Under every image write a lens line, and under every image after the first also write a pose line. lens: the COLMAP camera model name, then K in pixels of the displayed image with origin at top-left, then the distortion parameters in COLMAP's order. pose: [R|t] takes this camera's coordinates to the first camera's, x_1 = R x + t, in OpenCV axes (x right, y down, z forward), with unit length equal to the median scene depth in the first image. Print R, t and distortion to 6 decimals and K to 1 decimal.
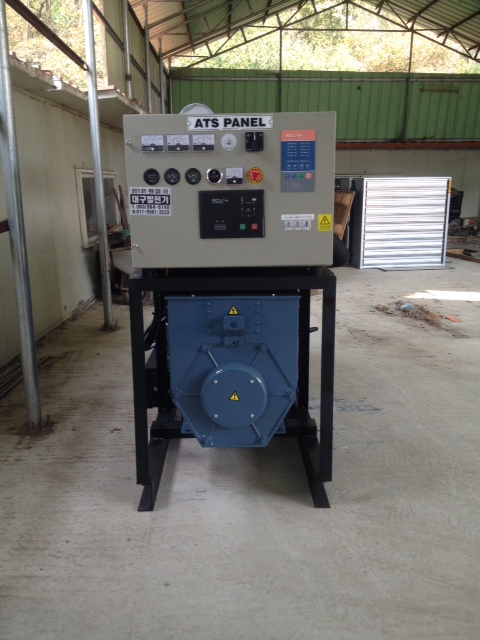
lens RADIAL K [[592.6, 0, 240.0], [0, 592.6, 320.0], [0, 0, 1]] dist [0.105715, -0.196279]
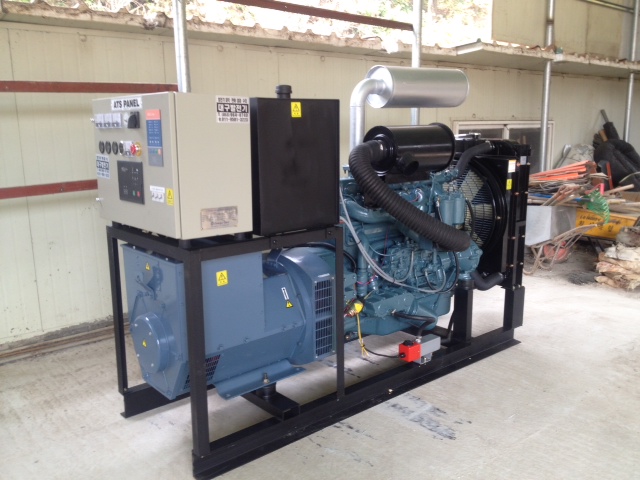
lens RADIAL K [[592.6, 0, 320.0], [0, 592.6, 240.0], [0, 0, 1]] dist [0.105715, -0.196279]
pose [[0.642805, 0.153211, -0.750552, 1.109618], [-0.175403, 0.983202, 0.050480, -0.191045], [0.745678, 0.099200, 0.658881, 0.530038]]
